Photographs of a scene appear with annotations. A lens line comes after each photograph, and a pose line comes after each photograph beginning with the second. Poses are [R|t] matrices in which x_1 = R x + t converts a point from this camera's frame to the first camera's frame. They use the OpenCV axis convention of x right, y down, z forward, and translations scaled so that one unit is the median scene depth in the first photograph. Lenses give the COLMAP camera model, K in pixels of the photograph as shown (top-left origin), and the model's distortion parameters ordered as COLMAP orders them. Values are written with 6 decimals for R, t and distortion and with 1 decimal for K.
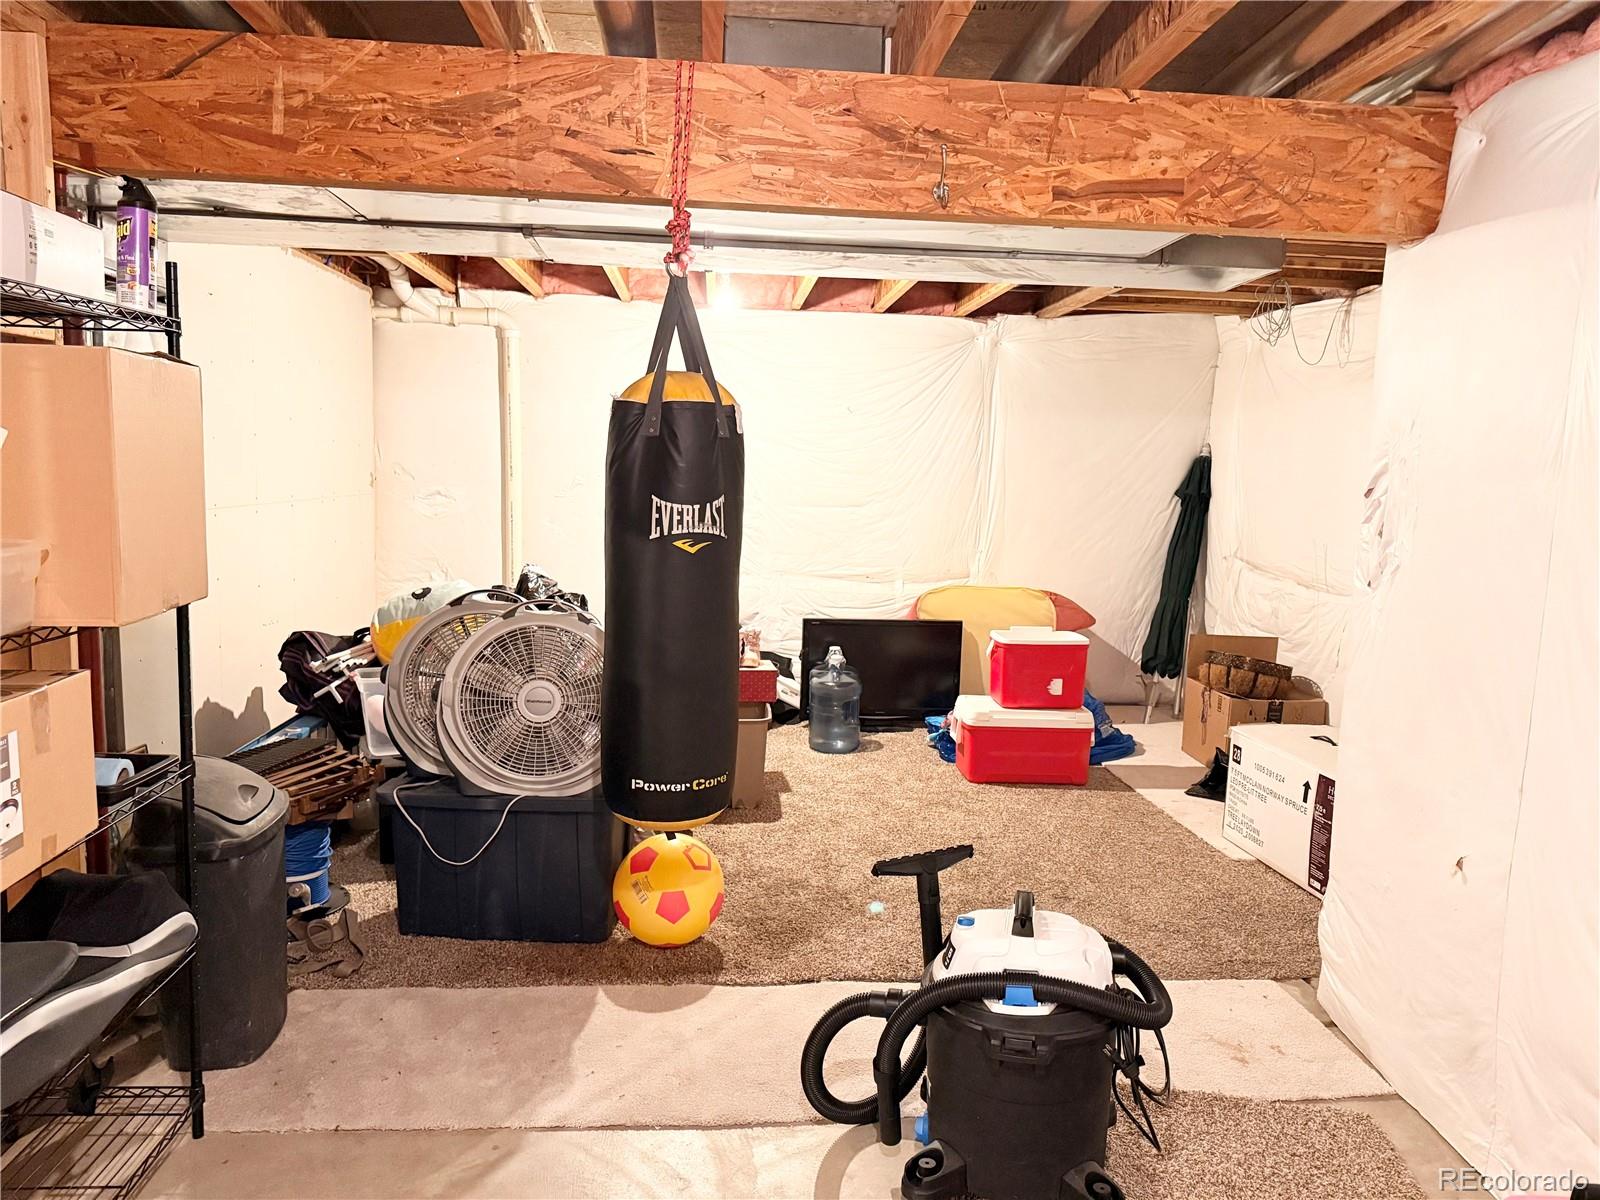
lens RADIAL K [[1079.0, 0, 806.4], [0, 1079.0, 580.8], [0, 0, 1]] dist [0.036521, -0.062559]
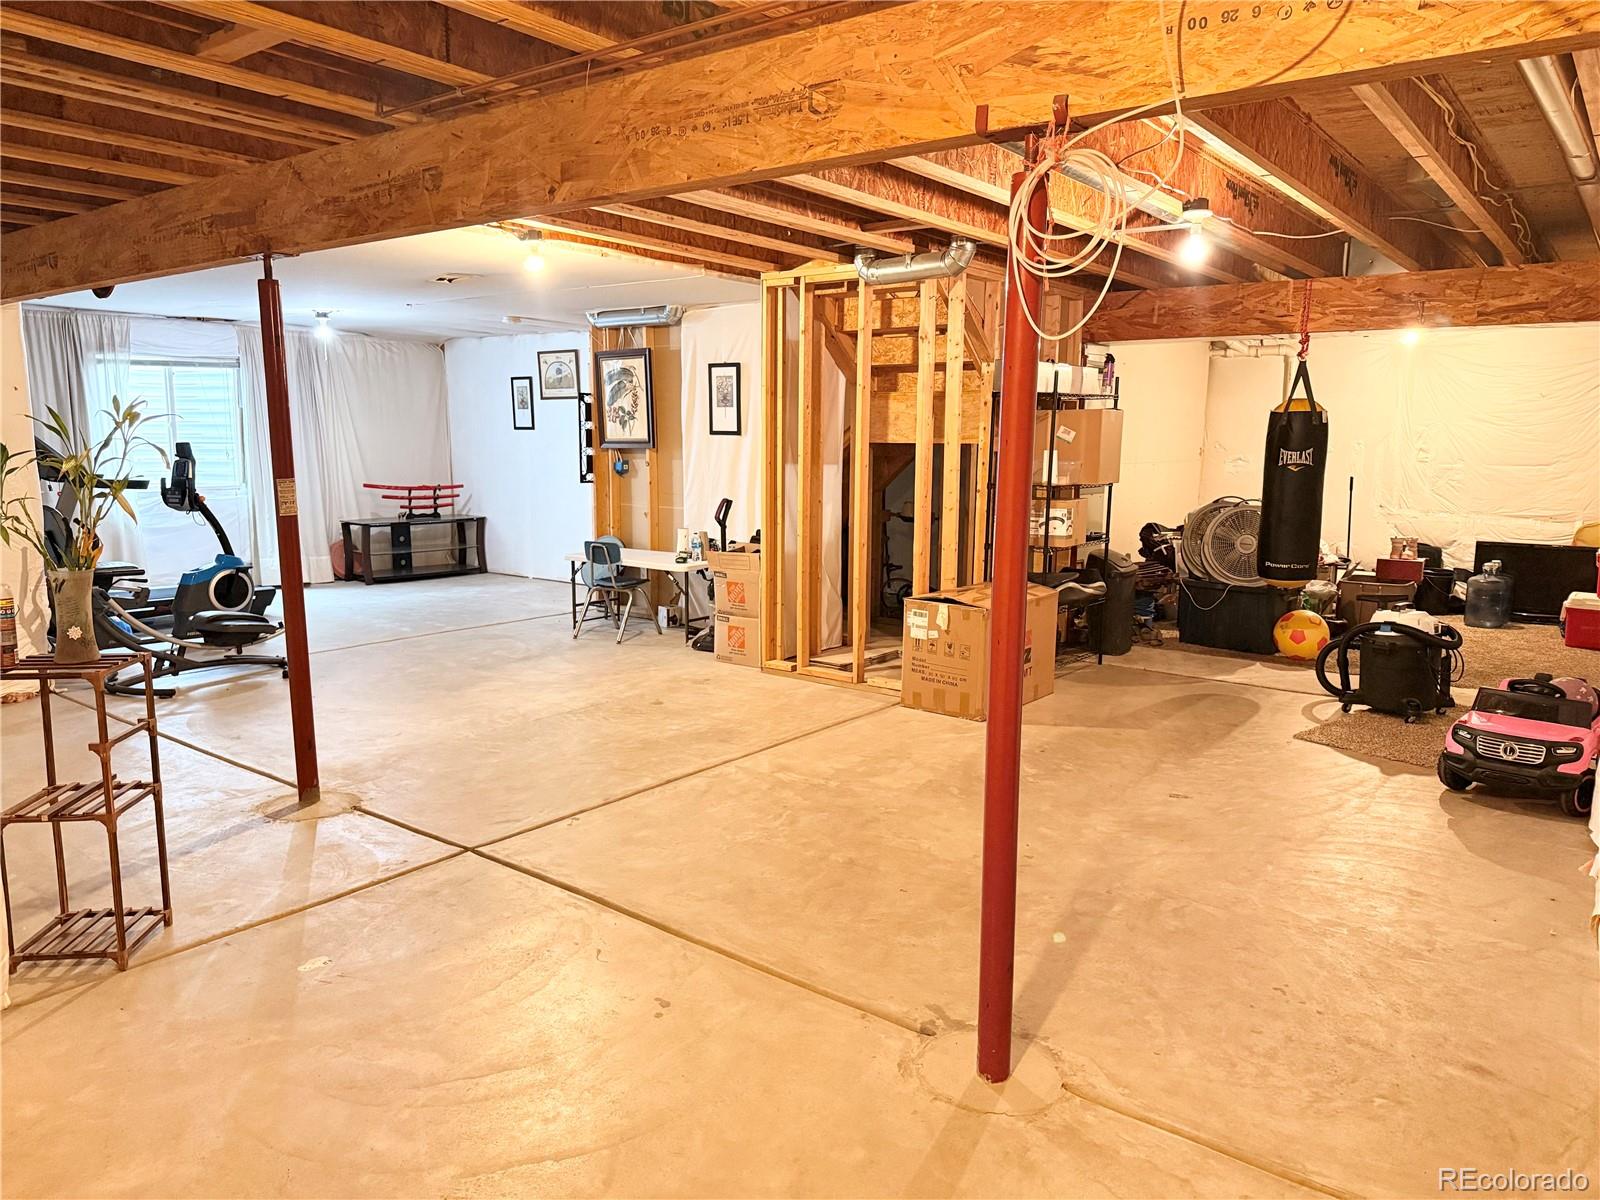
lens RADIAL K [[1124.5, 0, 800.0], [0, 1124.5, 600.0], [0, 0, 1]] dist [0.192070, -0.256256]
pose [[0.729075, 0.080647, -0.679666, 0.916536], [-0.064132, 0.996714, 0.049473, 0.215469], [0.681422, 0.007519, 0.731852, -1.785119]]
